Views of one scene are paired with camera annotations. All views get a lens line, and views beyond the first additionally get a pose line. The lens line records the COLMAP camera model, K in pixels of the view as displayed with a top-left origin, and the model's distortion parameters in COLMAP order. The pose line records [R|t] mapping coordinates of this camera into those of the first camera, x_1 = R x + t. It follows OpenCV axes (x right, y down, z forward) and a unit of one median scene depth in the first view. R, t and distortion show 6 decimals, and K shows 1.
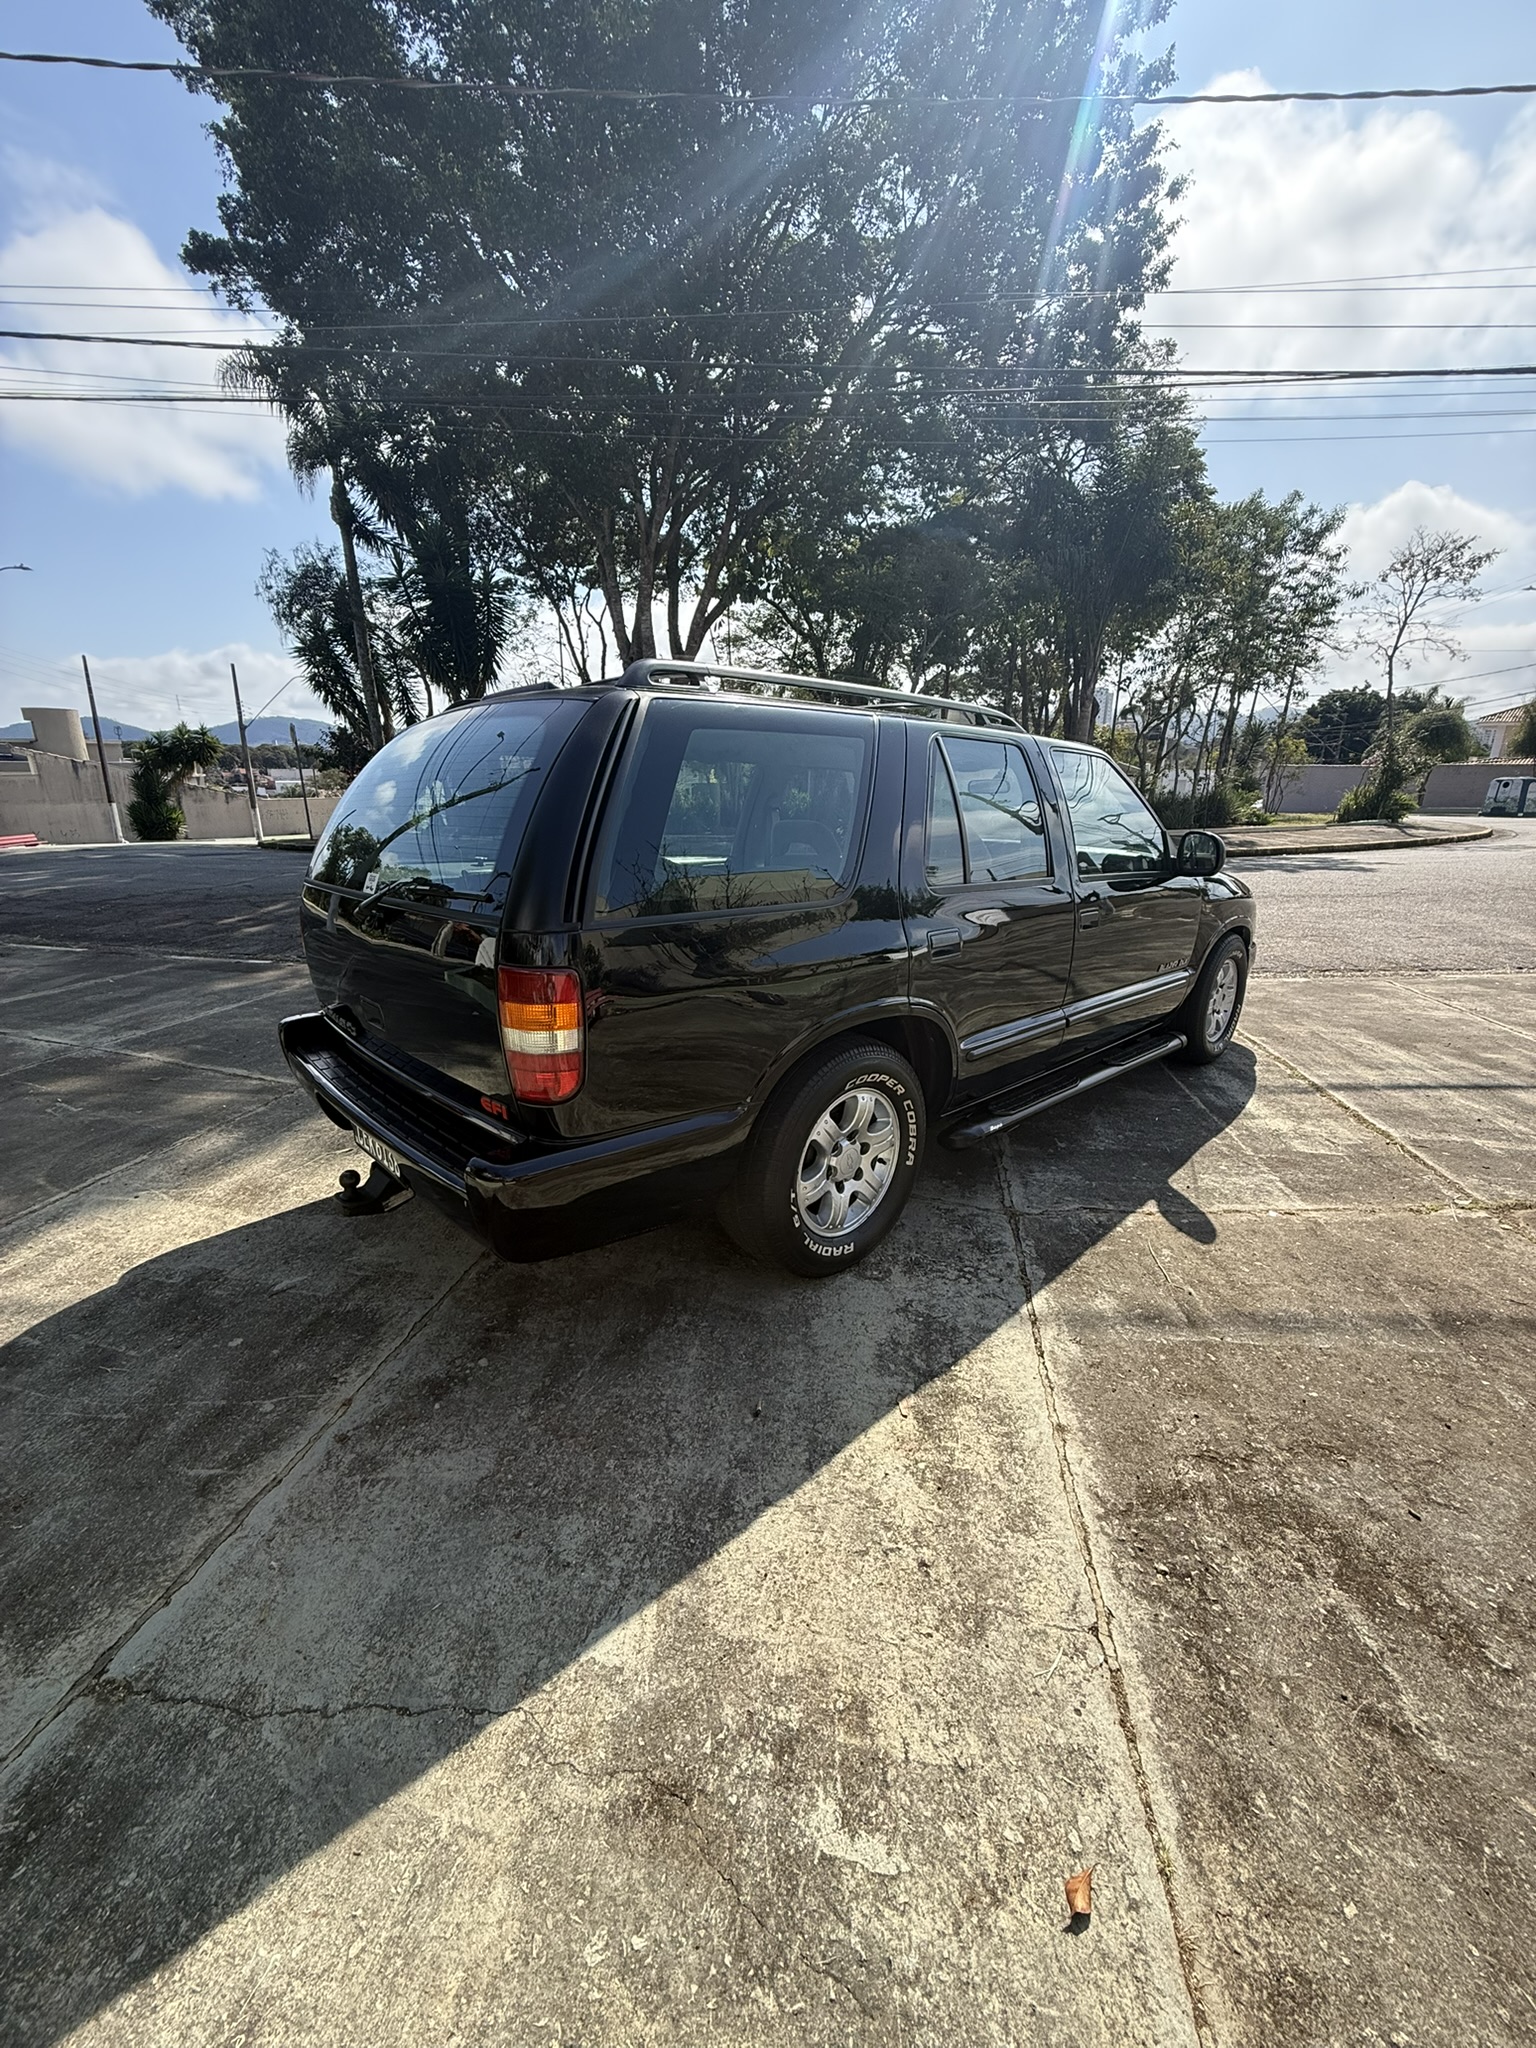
lens RADIAL K [[810.4, 0, 765.0], [0, 810.4, 1015.0], [0, 0, 1]] dist [-0.000402, 0.000470]
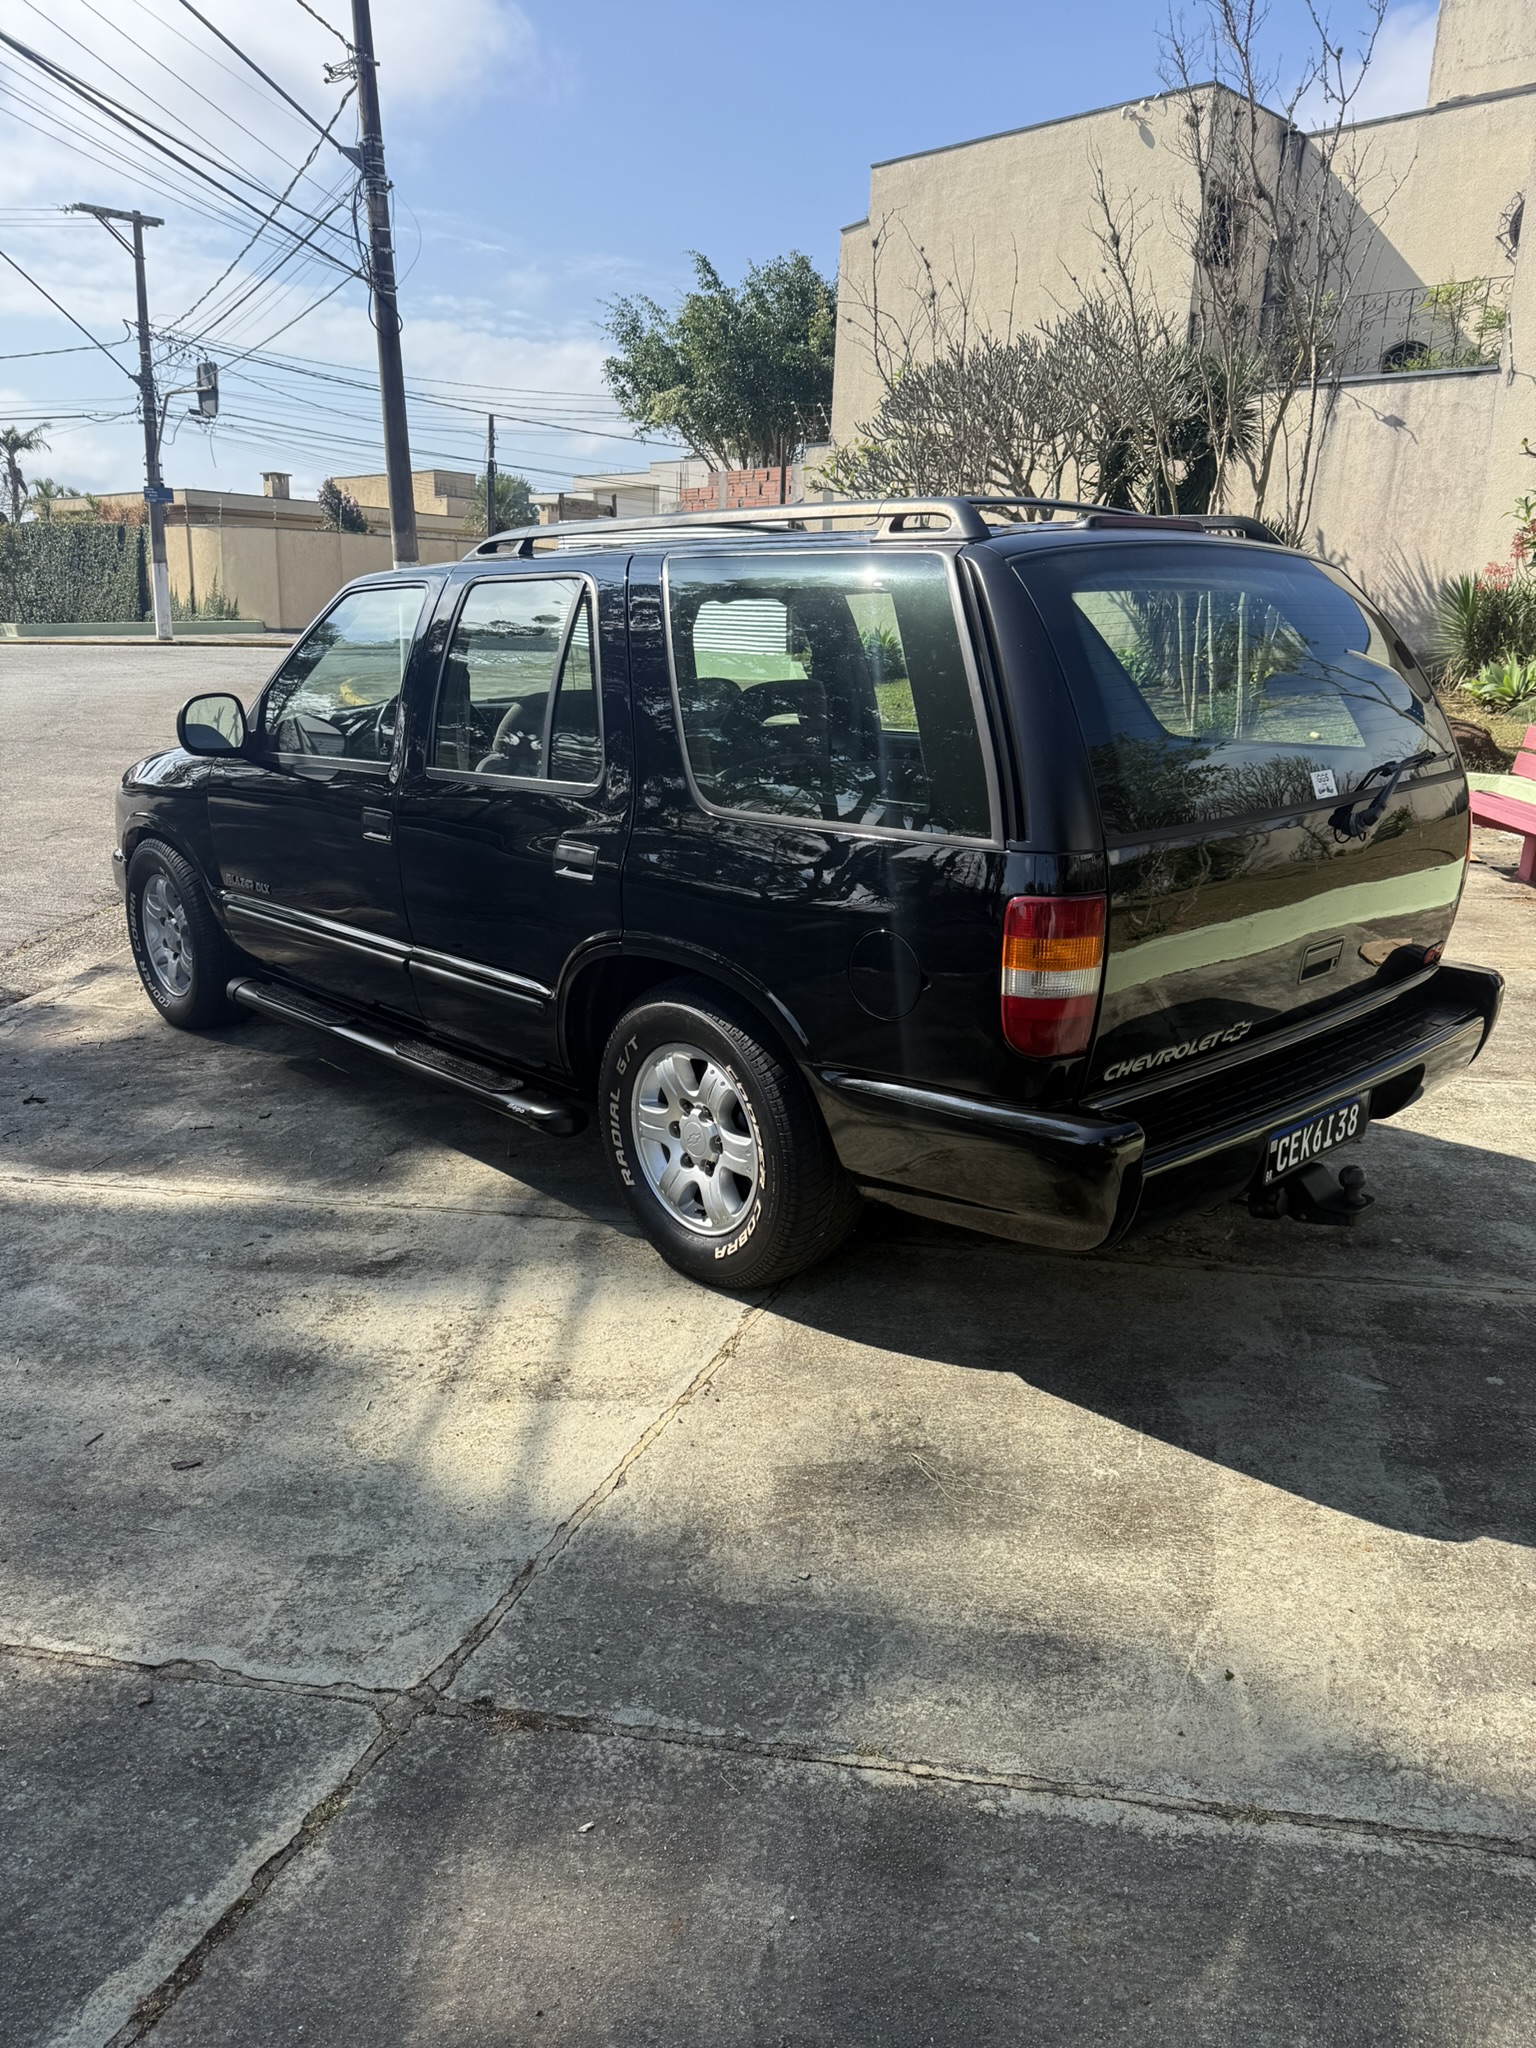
lens RADIAL K [[1441.9, 0, 771.8], [0, 1441.9, 1027.7], [0, 0, 1]] dist [0.056939, -0.079188]
pose [[0.000834, -0.277806, 0.960637, -1.297855], [0.251822, 0.929738, 0.268651, -0.312029], [-0.967773, 0.241686, 0.070733, 1.019757]]
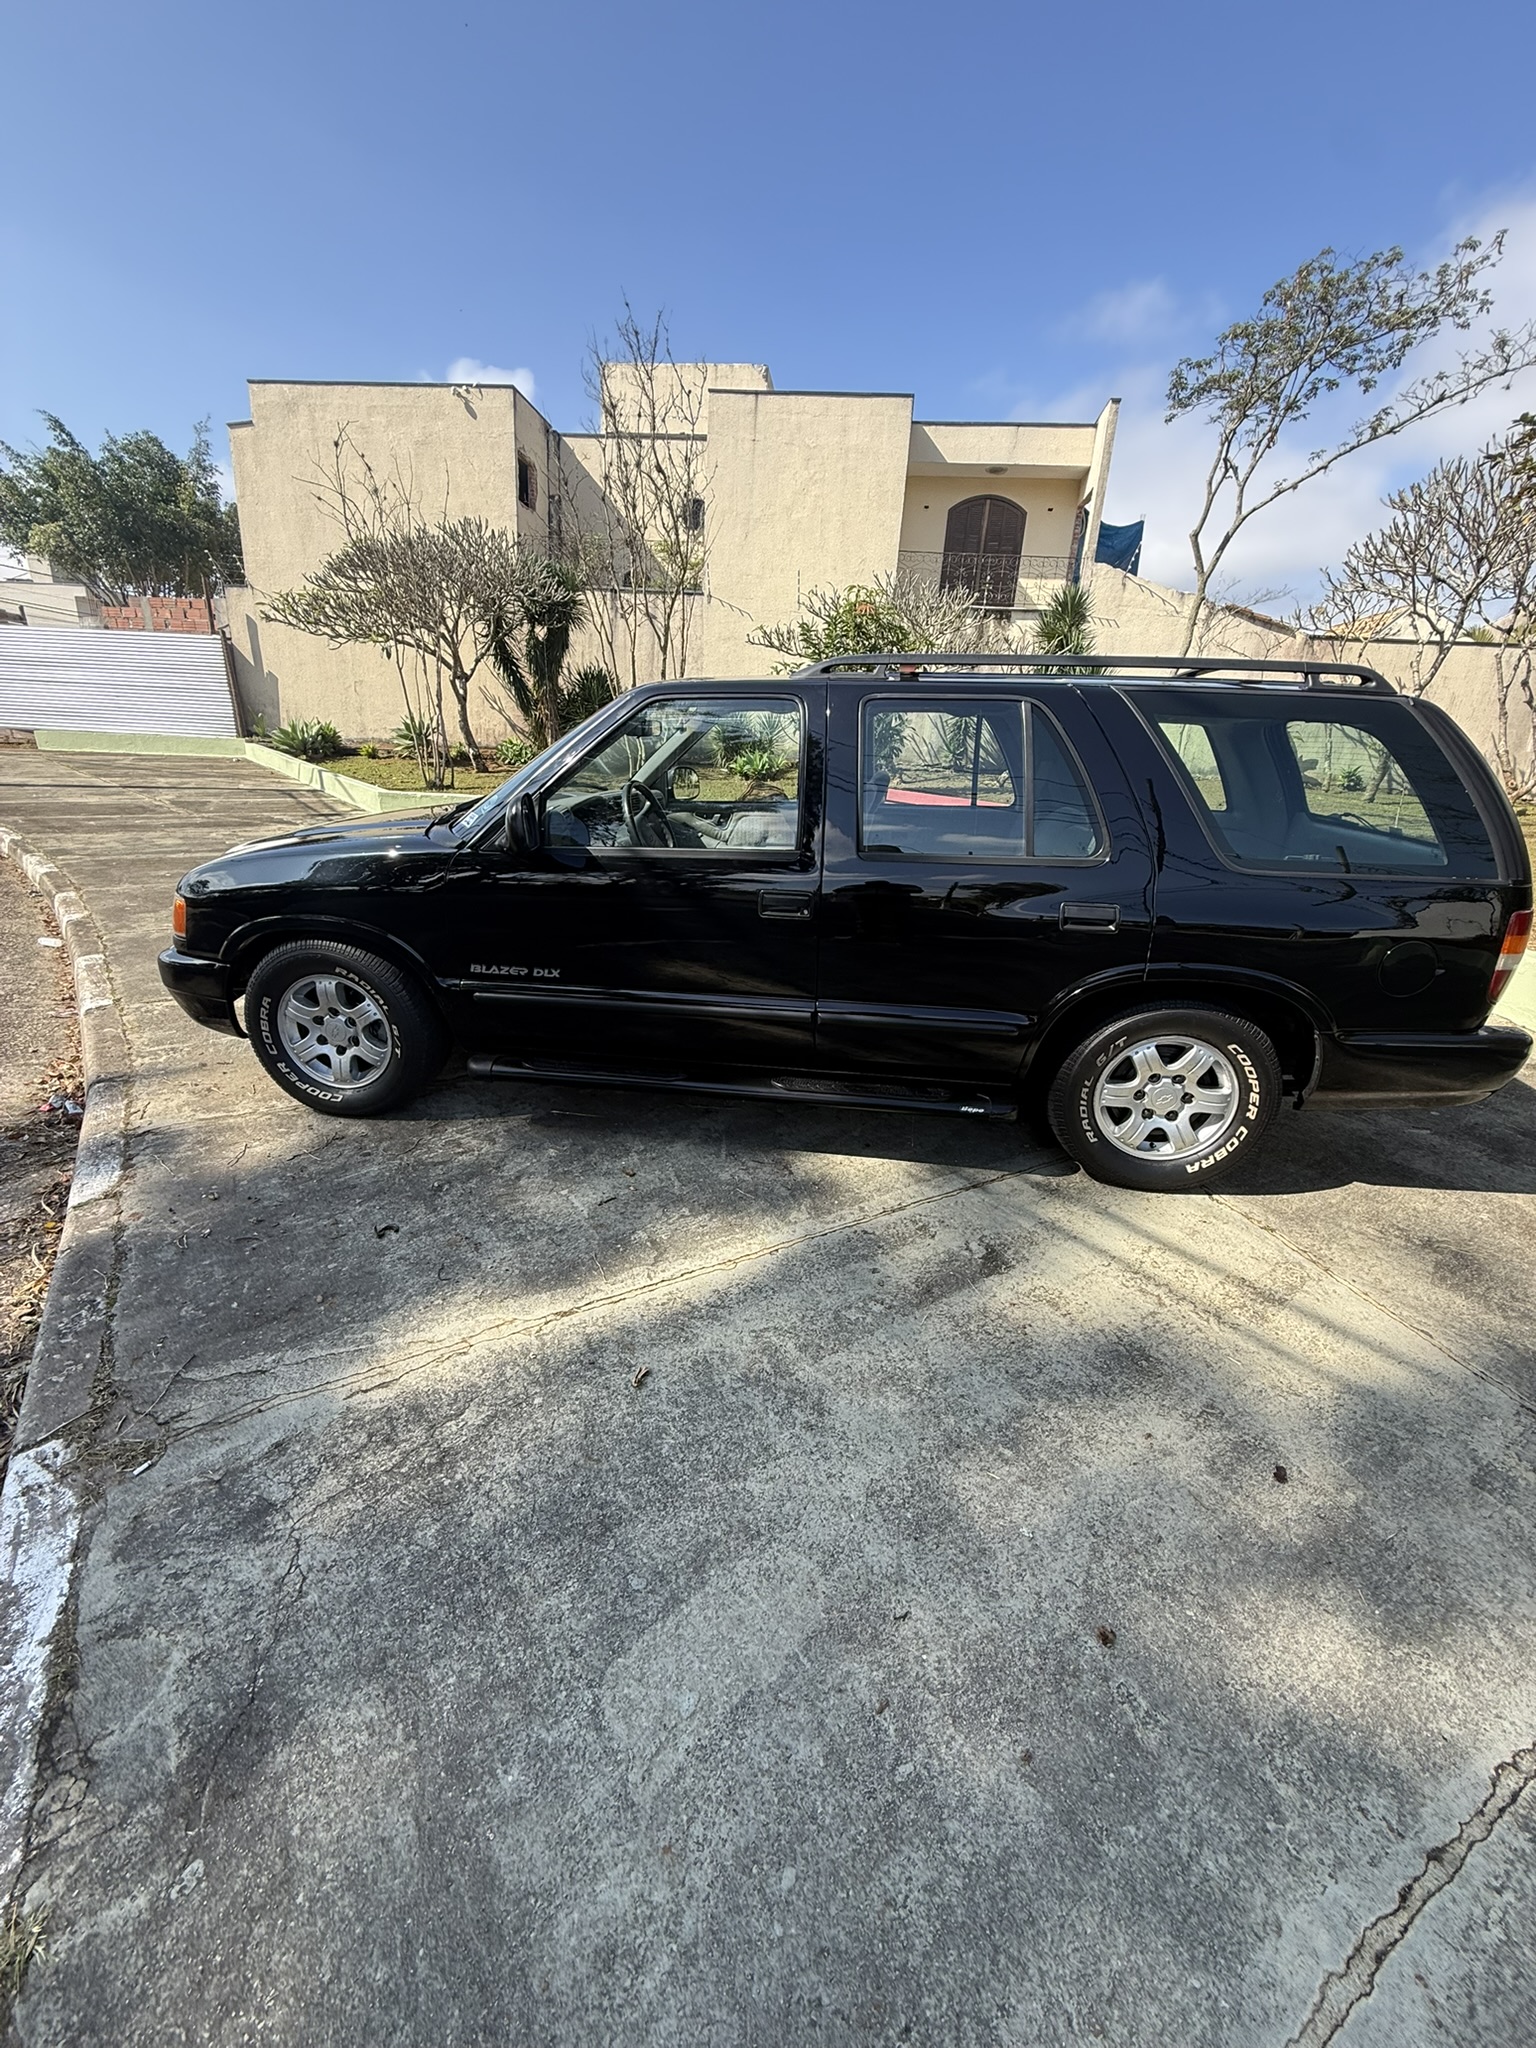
lens RADIAL K [[810.4, 0, 765.0], [0, 810.4, 1015.0], [0, 0, 1]] dist [-0.000402, 0.000470]
pose [[-0.627946, -0.280480, 0.725958, -0.642299], [0.164770, 0.863741, 0.476238, -0.529397], [-0.760615, 0.418668, -0.496168, 1.889820]]
